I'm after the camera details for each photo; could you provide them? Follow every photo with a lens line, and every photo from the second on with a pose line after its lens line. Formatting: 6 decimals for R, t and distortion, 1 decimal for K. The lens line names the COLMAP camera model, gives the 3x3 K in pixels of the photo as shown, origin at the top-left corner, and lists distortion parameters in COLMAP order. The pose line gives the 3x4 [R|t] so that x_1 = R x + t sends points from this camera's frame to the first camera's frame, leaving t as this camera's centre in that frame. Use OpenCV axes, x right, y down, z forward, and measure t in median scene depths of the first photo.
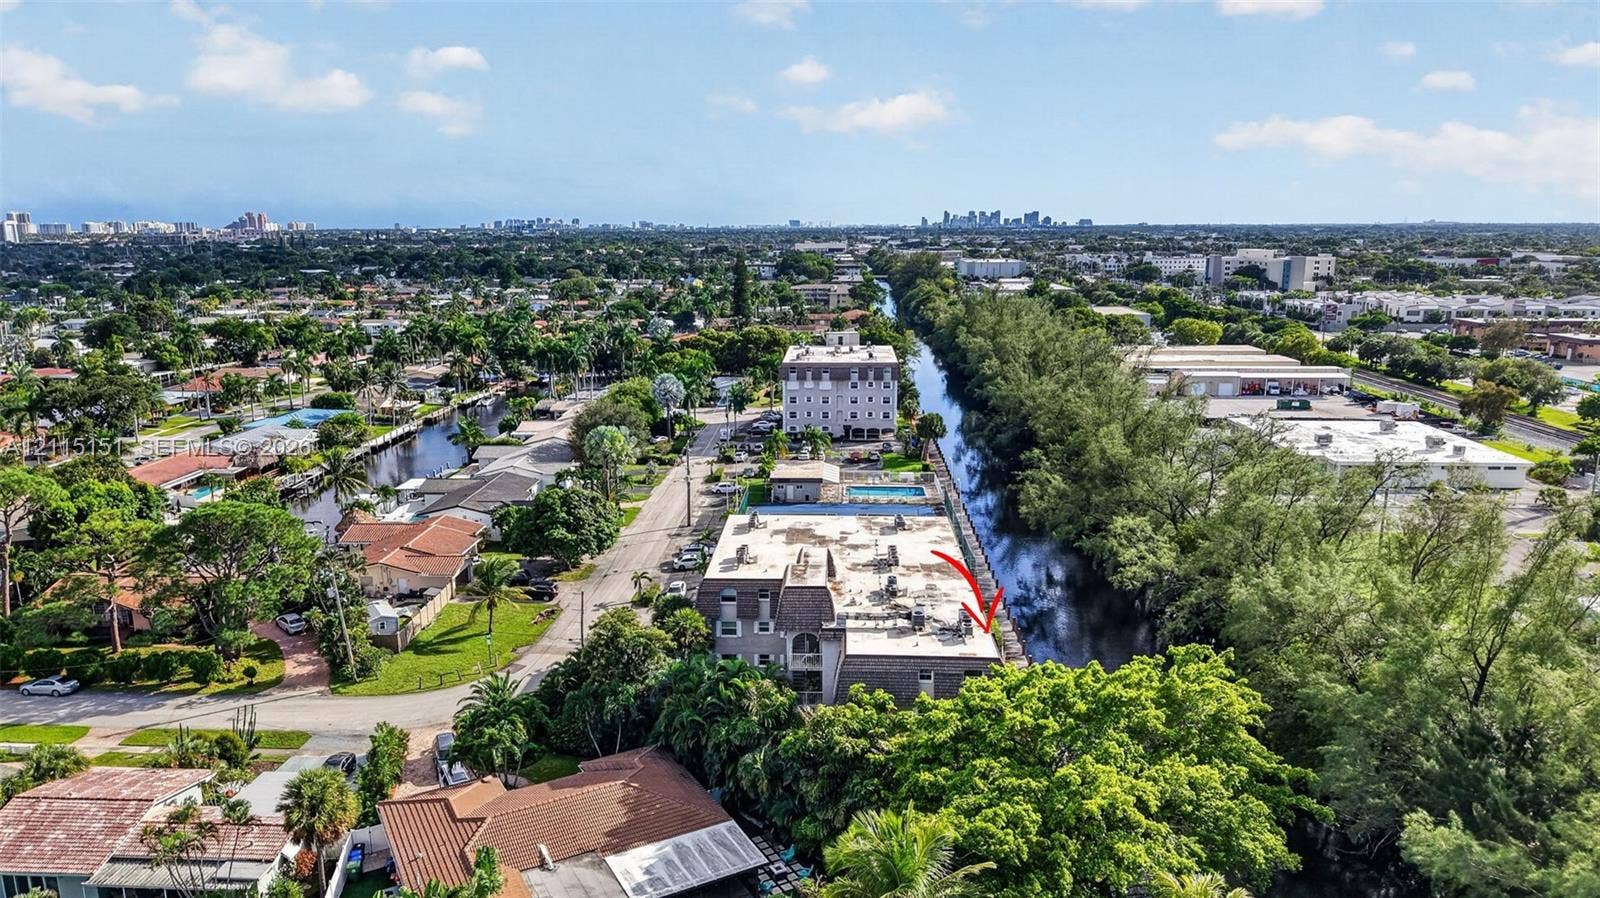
lens RADIAL K [[1062.2, 0, 795.5], [0, 1062.2, 463.1], [0, 0, 1]] dist [0.039368, -0.050210]
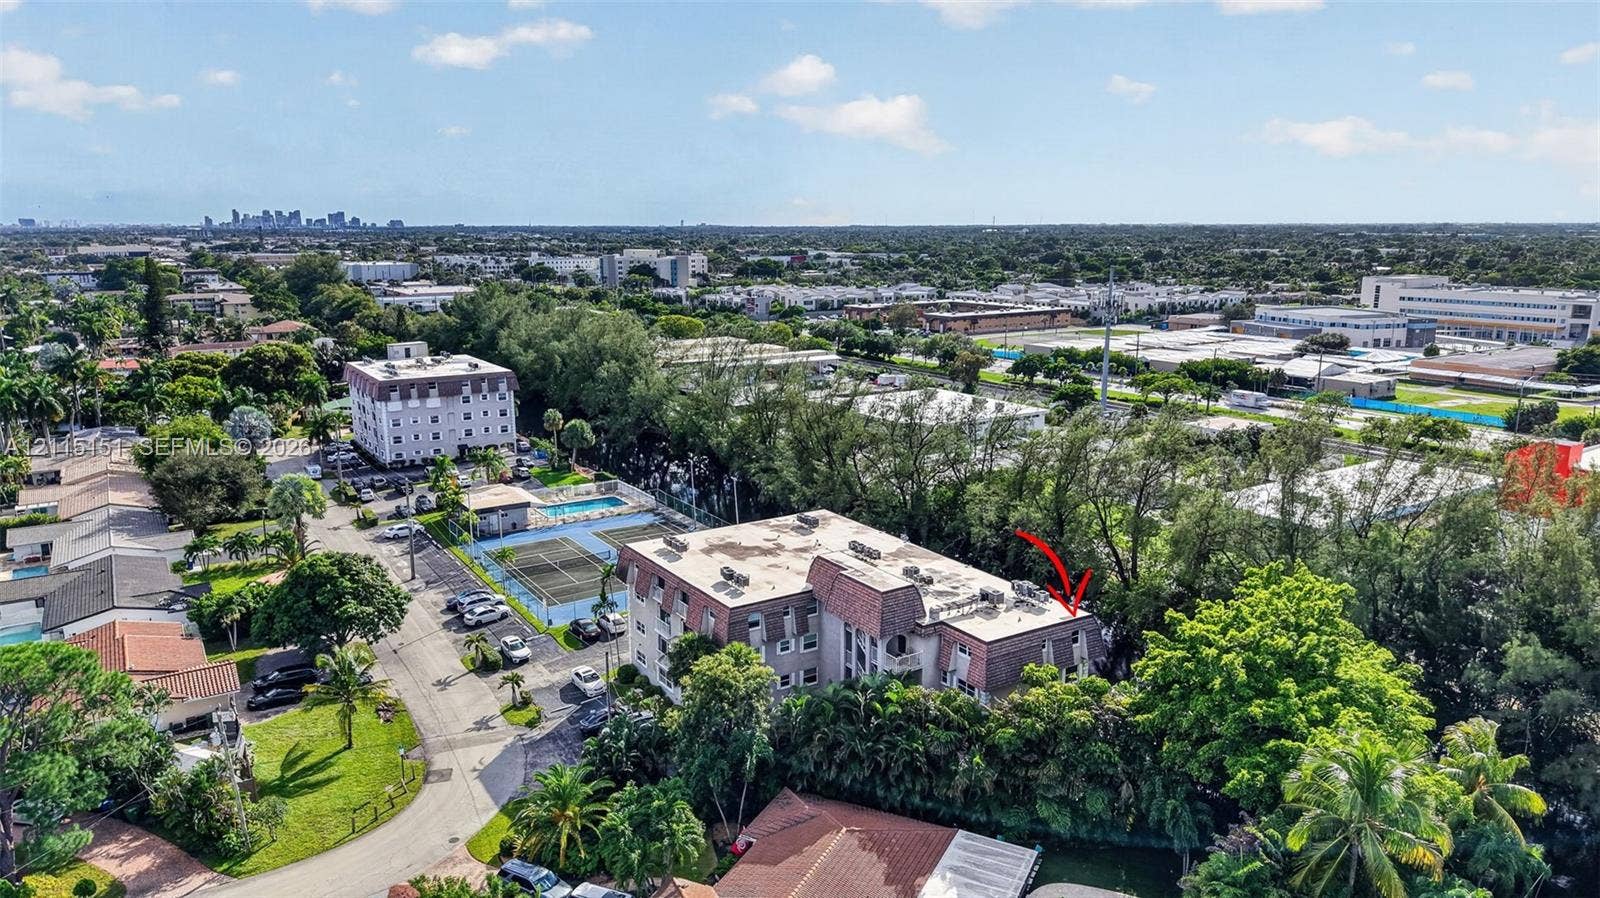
lens RADIAL K [[1062.2, 0, 799.7], [0, 1062.2, 460.8], [0, 0, 1]] dist [0.039368, -0.050210]
pose [[0.815591, -0.122660, 0.565479, -0.232523], [0.124695, 0.991569, 0.035238, -0.018150], [-0.565034, 0.041772, 0.824010, 0.087913]]
